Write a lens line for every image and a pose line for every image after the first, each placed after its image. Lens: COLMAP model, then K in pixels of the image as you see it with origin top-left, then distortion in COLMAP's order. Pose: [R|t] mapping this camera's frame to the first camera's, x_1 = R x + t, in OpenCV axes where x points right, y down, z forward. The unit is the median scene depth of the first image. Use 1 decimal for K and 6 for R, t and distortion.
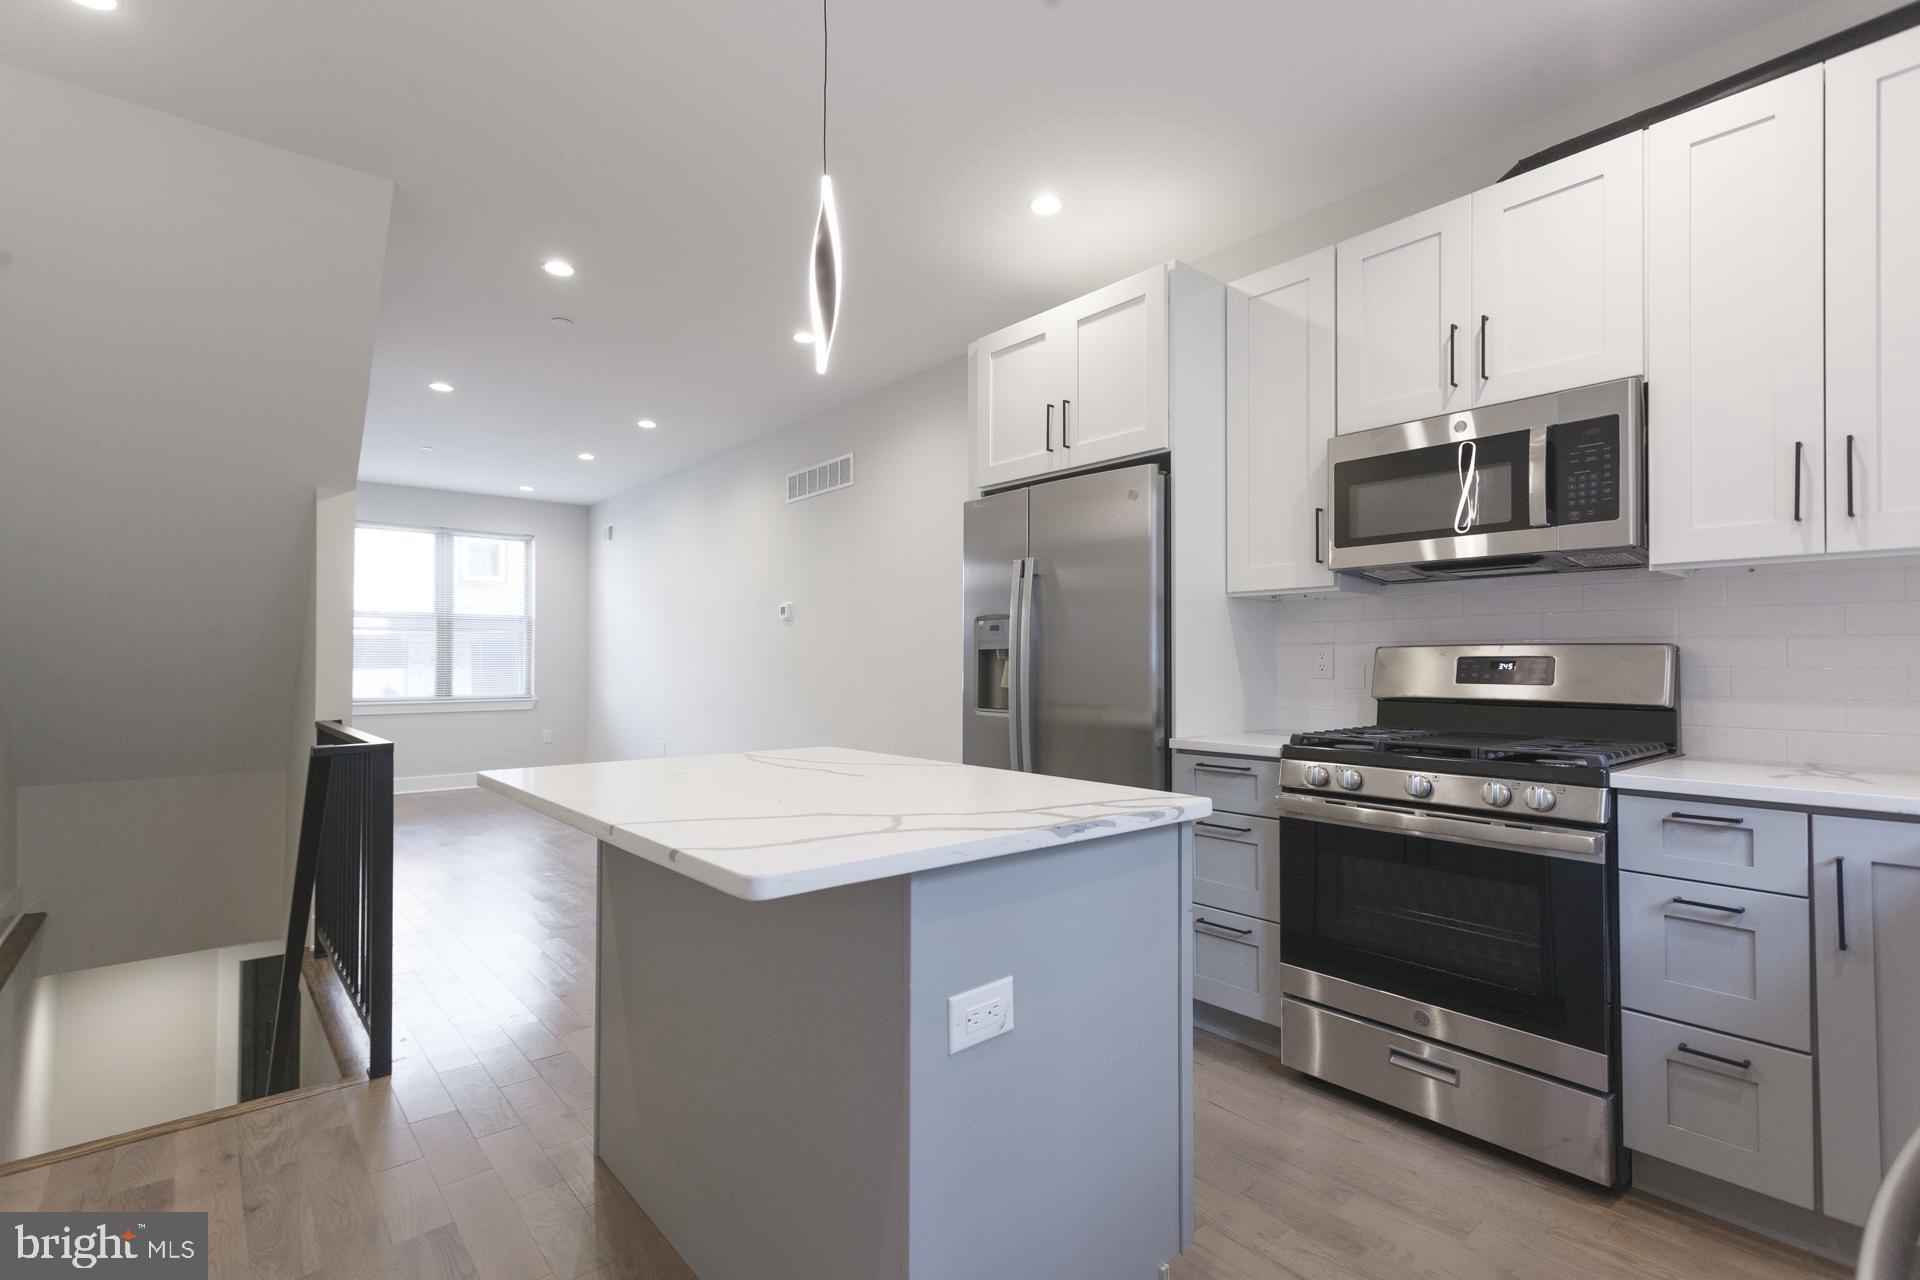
lens RADIAL K [[901.0, 0, 959.3], [0, 901.0, 644.0], [0, 0, 1]] dist [0.014452, -0.000777]
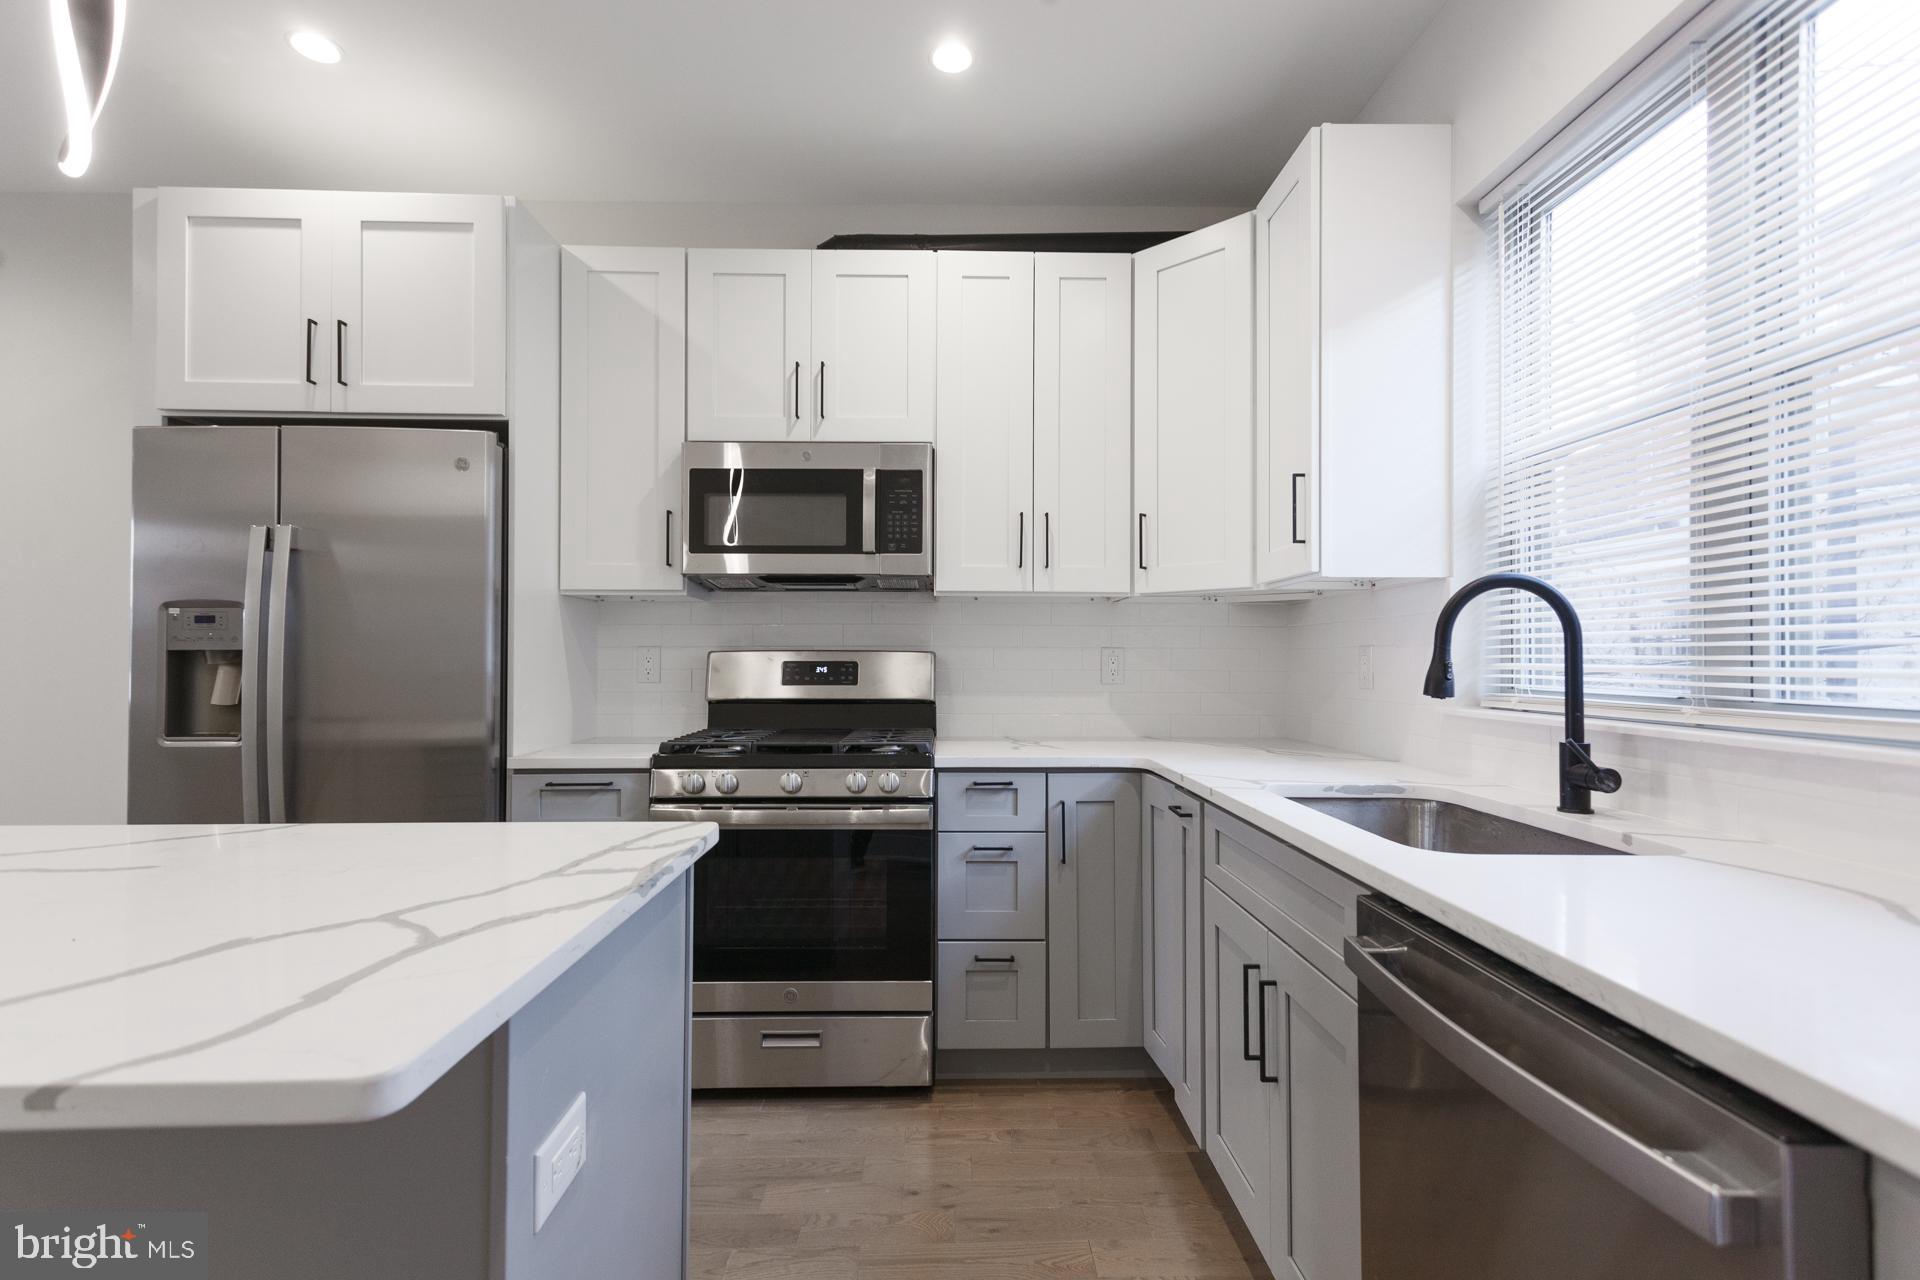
lens RADIAL K [[900.0, 0, 958.4], [0, 900.0, 650.1], [0, 0, 1]] dist [0.012062, 0.006343]
pose [[0.631587, 0.009031, 0.775253, -0.177928], [-0.015247, 0.999883, 0.000774, -0.004694], [-0.775155, -0.012309, 0.631651, 0.146907]]
